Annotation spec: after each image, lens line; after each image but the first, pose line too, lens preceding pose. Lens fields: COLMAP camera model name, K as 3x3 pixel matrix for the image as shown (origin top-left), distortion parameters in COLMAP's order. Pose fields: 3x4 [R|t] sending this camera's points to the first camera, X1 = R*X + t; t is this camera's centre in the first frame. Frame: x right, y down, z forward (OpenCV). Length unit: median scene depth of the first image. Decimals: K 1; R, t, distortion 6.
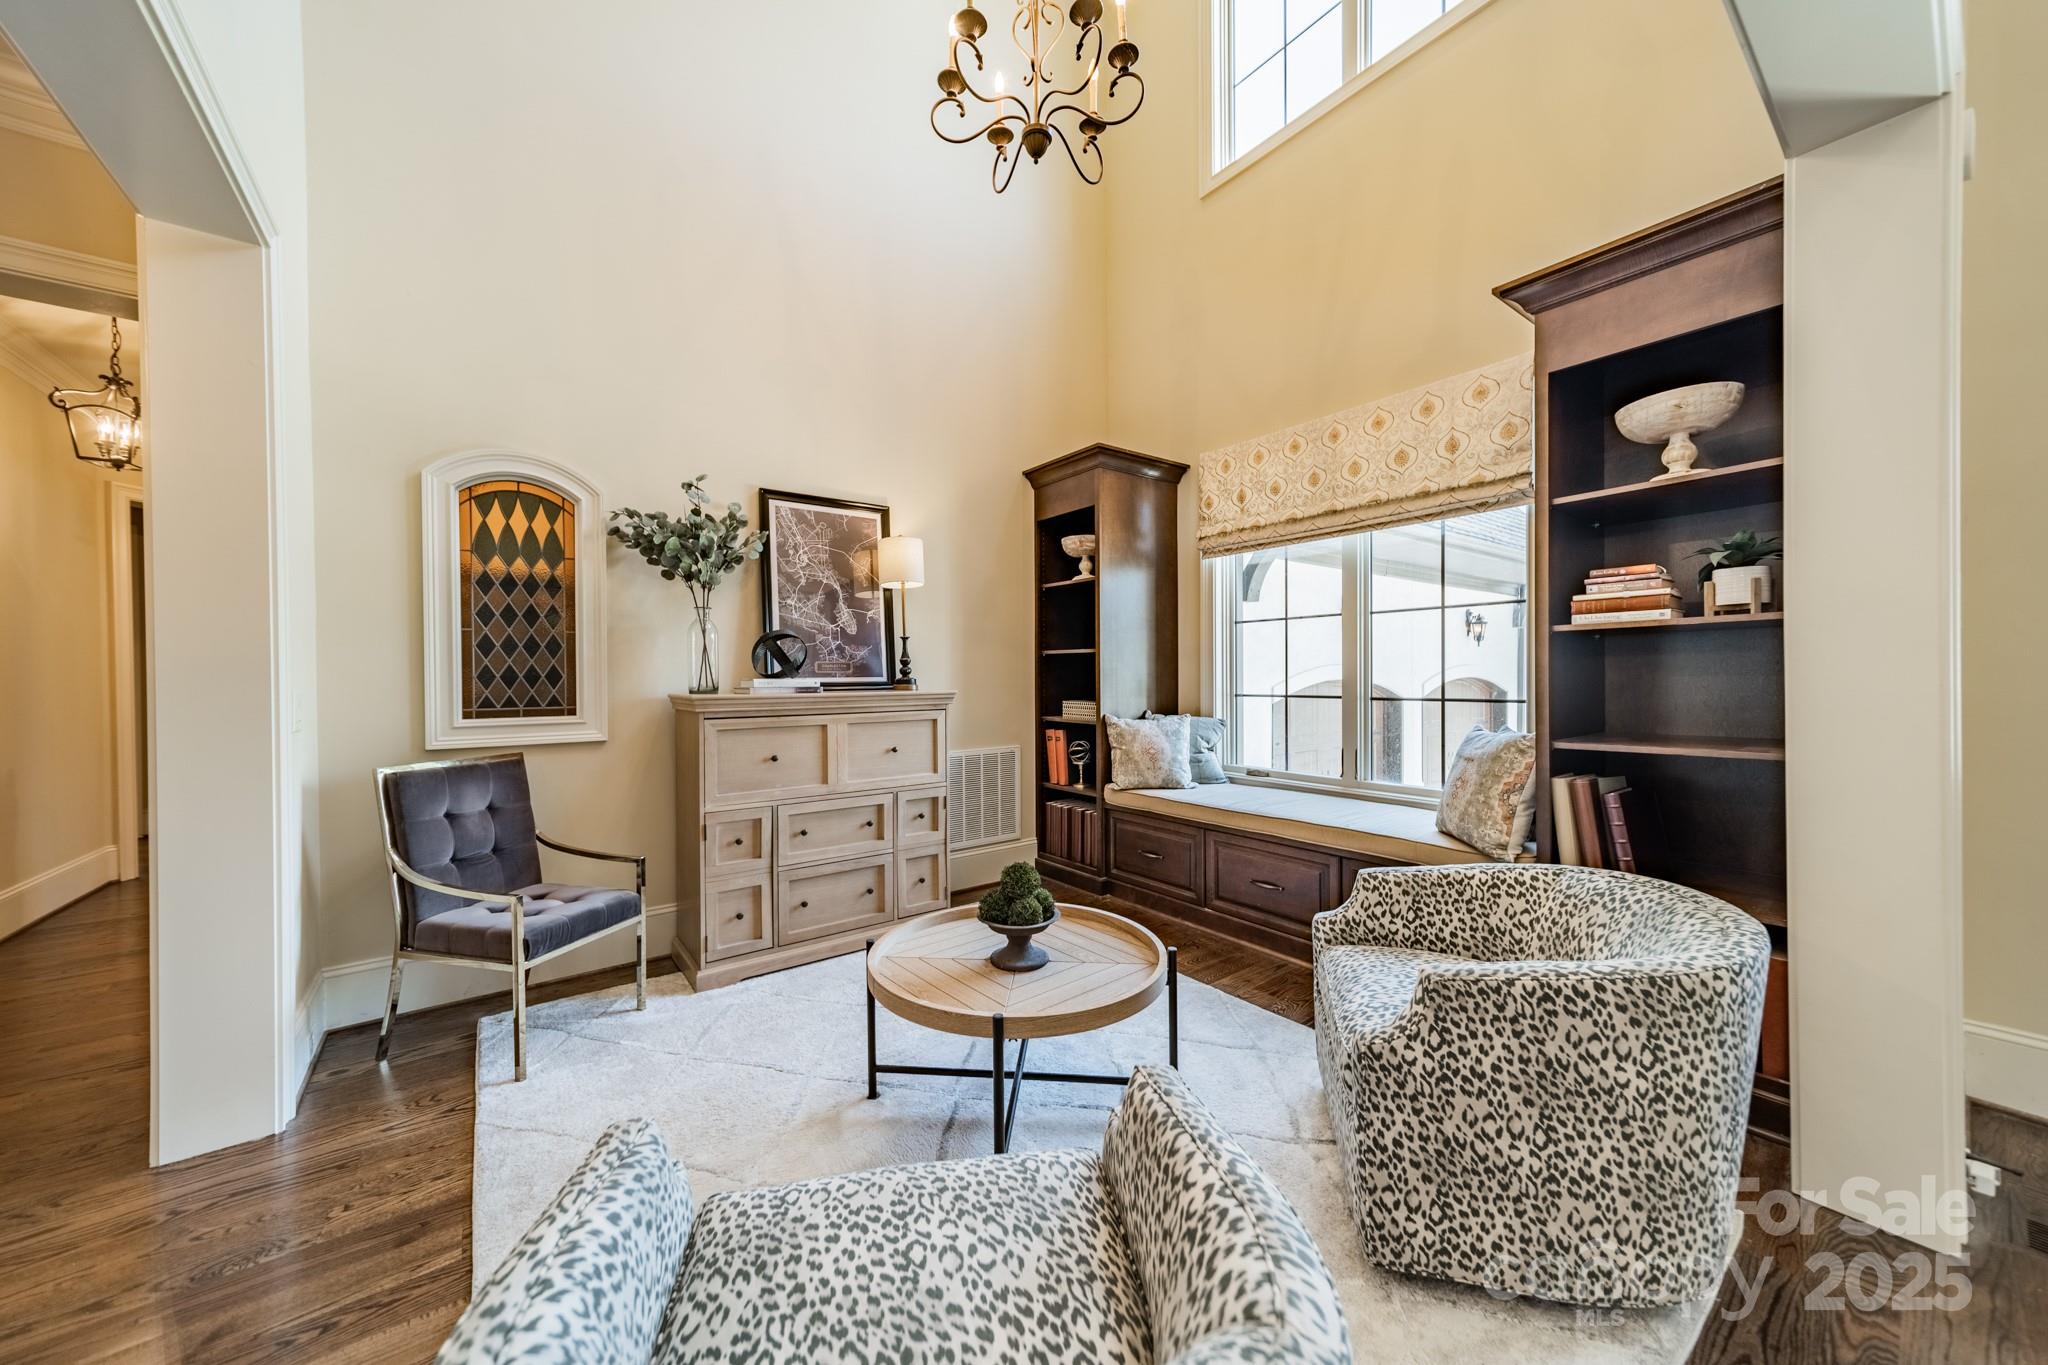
lens RADIAL K [[718.7, 0, 1022.6], [0, 718.7, 676.8], [0, 0, 1]] dist [0.008487, 0.000126]
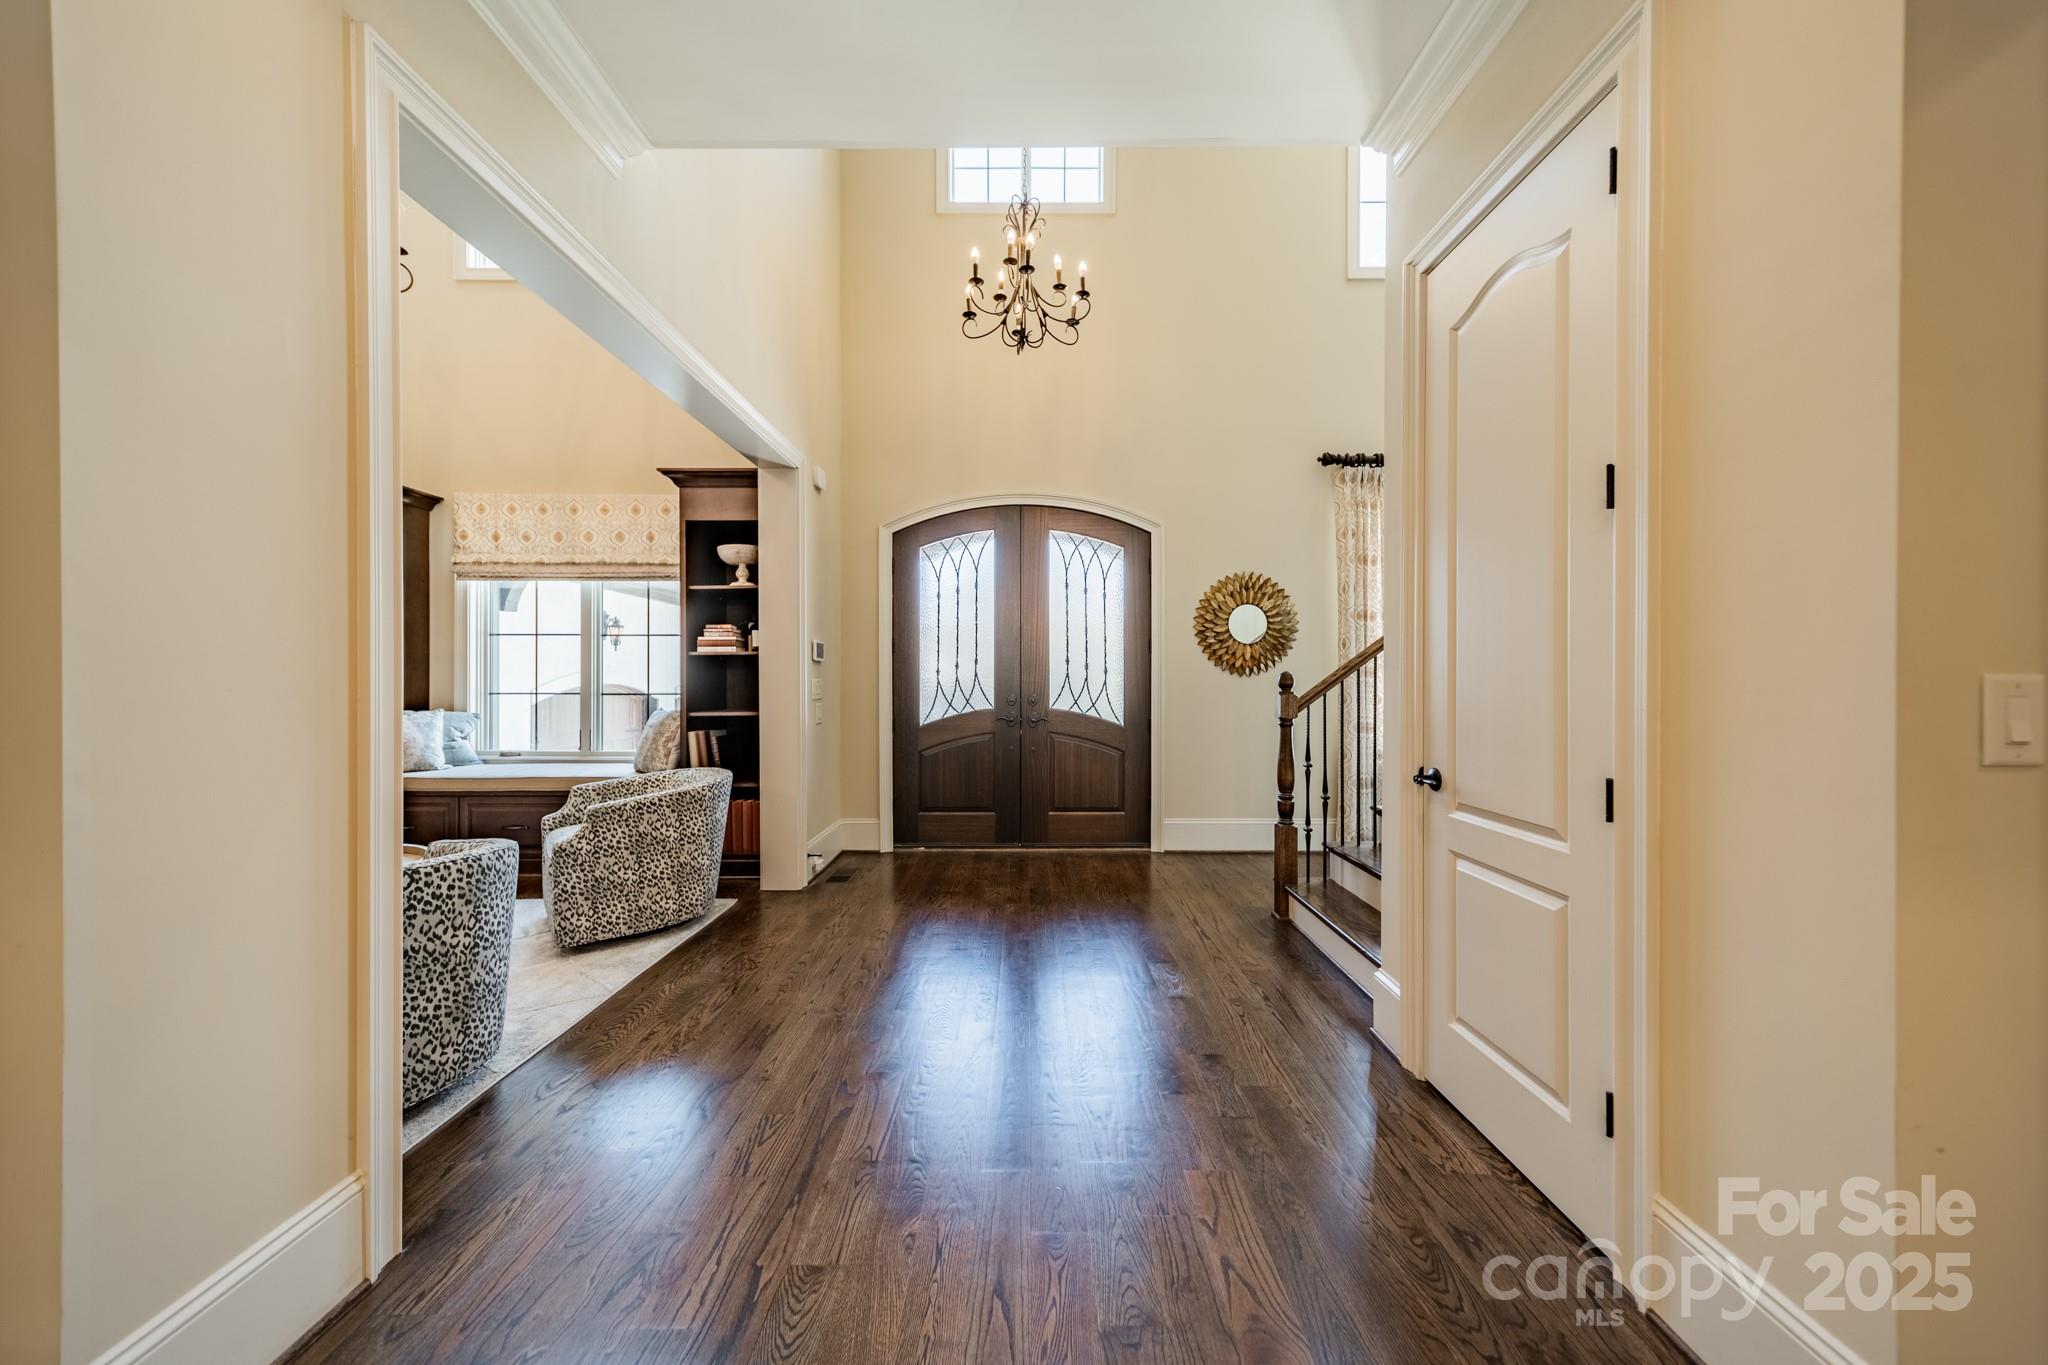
lens RADIAL K [[718.7, 0, 1032.3], [0, 718.7, 684.4], [0, 0, 1]] dist [0.008487, 0.000126]
pose [[0.598994, 0.005494, 0.800734, -0.174835], [-0.004933, 0.999983, -0.003170, 0.011734], [-0.800738, -0.002051, 0.599011, -0.616099]]
